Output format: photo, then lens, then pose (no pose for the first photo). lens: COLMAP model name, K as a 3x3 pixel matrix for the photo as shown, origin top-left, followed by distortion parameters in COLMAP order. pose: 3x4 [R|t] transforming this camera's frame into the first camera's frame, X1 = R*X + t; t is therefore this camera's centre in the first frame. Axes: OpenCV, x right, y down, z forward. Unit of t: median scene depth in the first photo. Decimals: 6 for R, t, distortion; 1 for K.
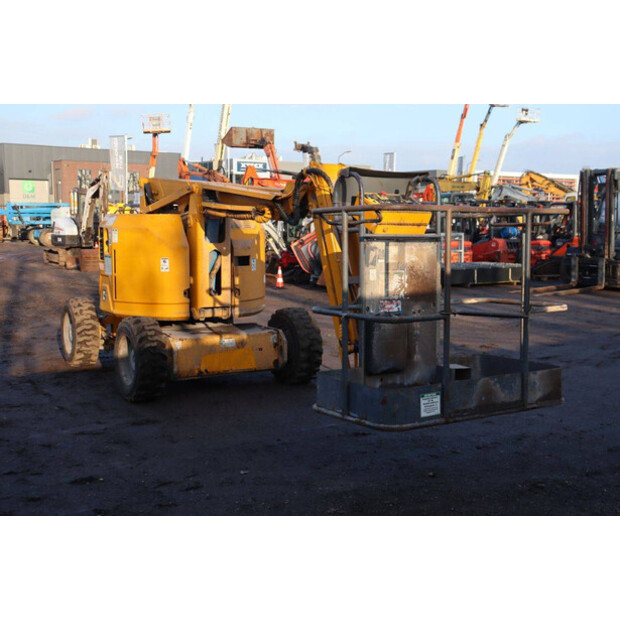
lens RADIAL K [[783.1, 0, 310.0], [0, 783.1, 310.0], [0, 0, 1]] dist [-0.011434, 0.007941]
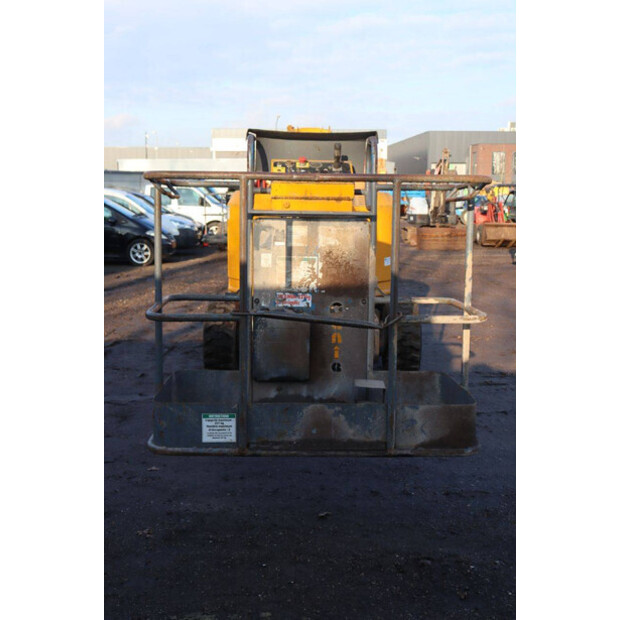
lens RADIAL K [[746.7, 0, 310.0], [0, 746.7, 310.0], [0, 0, 1]] dist [-0.011935, 0.027081]
pose [[0.856417, 0.075399, -0.510750, 0.510183], [-0.059662, 0.997104, 0.047155, -0.031858], [0.512826, -0.009912, 0.858435, 0.343626]]
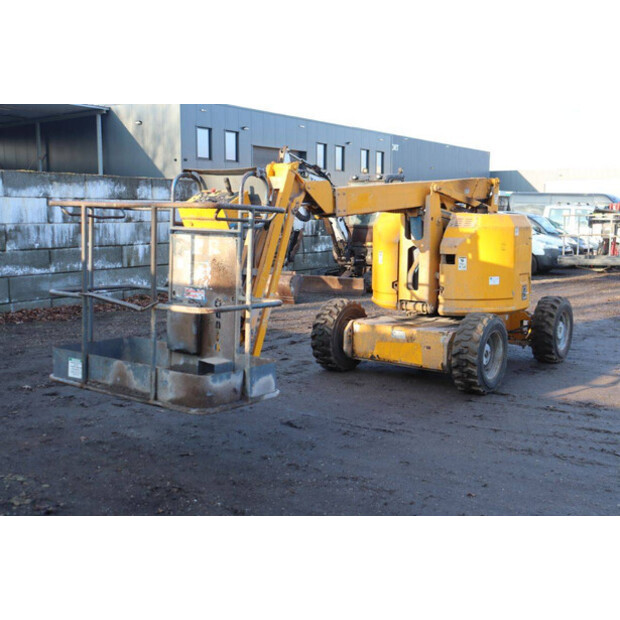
lens RADIAL K [[728.7, 0, 310.0], [0, 728.7, 310.0], [0, 0, 1]] dist [-0.001799, 0.018879]
pose [[0.373566, 0.117310, -0.920156, 1.098865], [-0.113514, 0.990297, 0.080167, -0.082218], [0.920632, 0.074503, 0.383257, 0.756494]]
